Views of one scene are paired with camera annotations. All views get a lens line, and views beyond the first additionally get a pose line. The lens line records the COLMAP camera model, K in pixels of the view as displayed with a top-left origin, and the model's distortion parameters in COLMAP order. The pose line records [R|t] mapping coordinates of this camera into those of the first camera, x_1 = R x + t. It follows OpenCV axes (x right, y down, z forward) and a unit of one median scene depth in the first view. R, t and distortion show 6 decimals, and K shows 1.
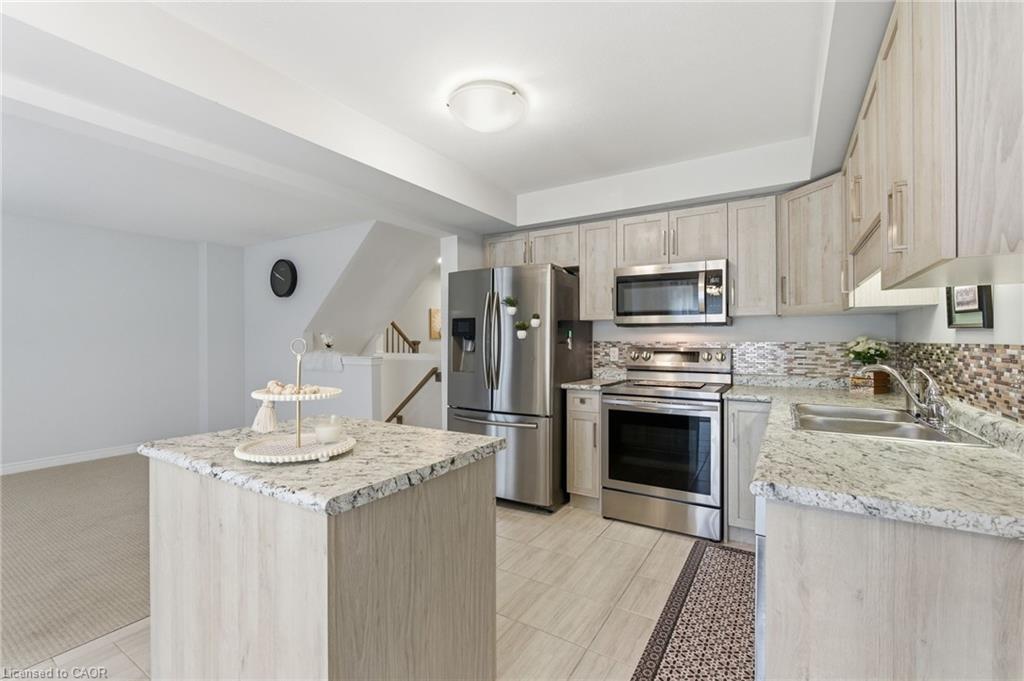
lens RADIAL K [[450.2, 0, 510.4], [0, 450.2, 340.5], [0, 0, 1]] dist [-0.017208, 0.005654]
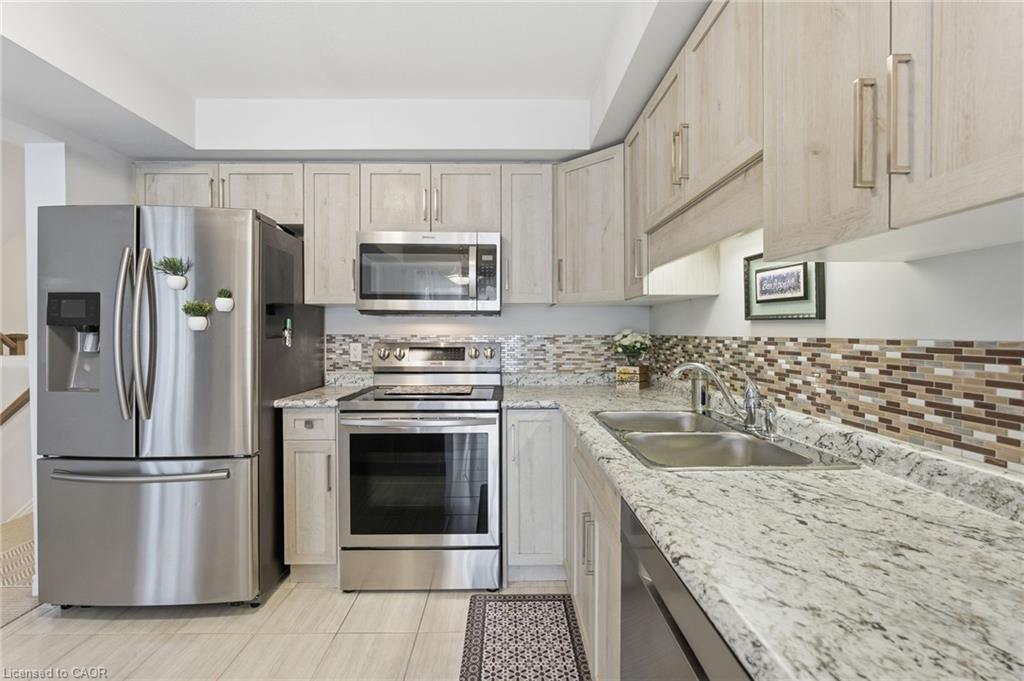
lens RADIAL K [[450.2, 0, 512.8], [0, 450.2, 337.9], [0, 0, 1]] dist [-0.017208, 0.005654]
pose [[0.840369, -0.005232, 0.541989, 0.056857], [-0.000050, 0.999953, 0.009731, 0.000005], [-0.542014, -0.008205, 0.840329, 0.289636]]
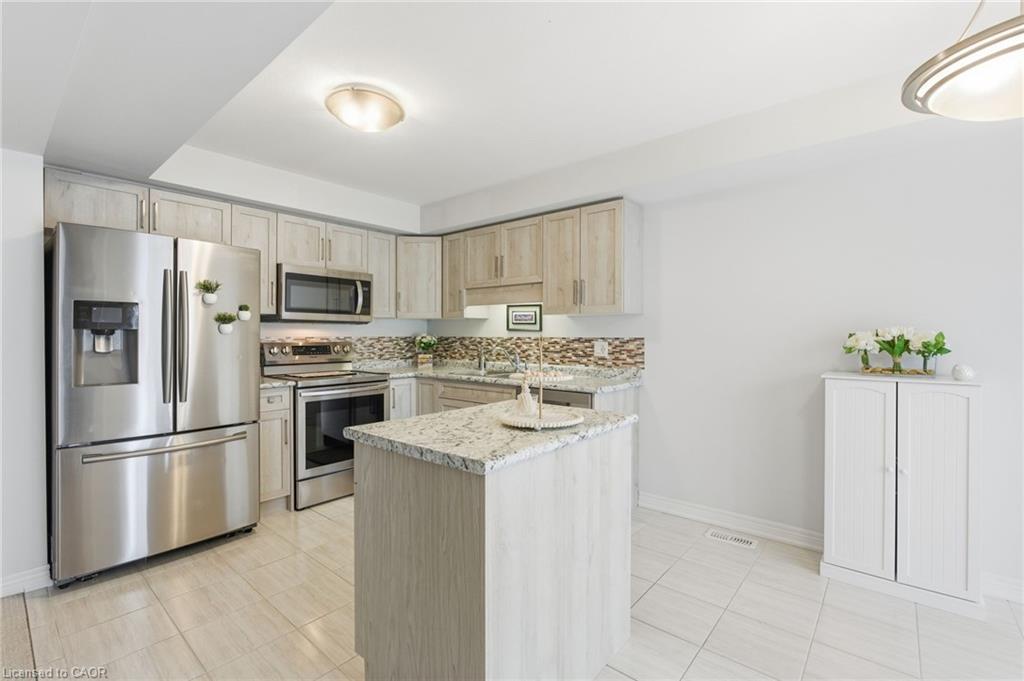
lens RADIAL K [[450.2, 0, 517.6], [0, 450.2, 333.9], [0, 0, 1]] dist [-0.017208, 0.005654]
pose [[0.147659, 0.003652, 0.989032, -0.722164], [0.000380, 0.999993, -0.003749, -0.000379], [-0.989038, 0.000930, 0.147657, 0.361567]]
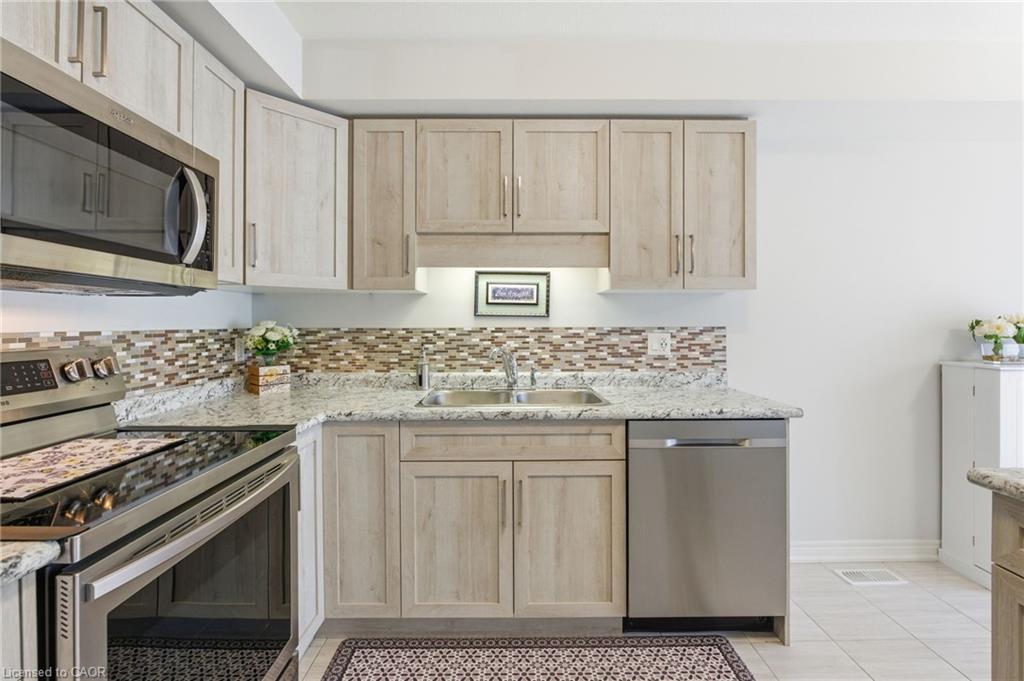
lens RADIAL K [[450.2, 0, 511.2], [0, 450.2, 327.3], [0, 0, 1]] dist [-0.017208, 0.005654]
pose [[-0.523155, -0.001218, 0.852236, -0.091837], [0.006021, 0.999969, 0.005125, -0.000147], [-0.852216, 0.007812, -0.523132, 0.928826]]
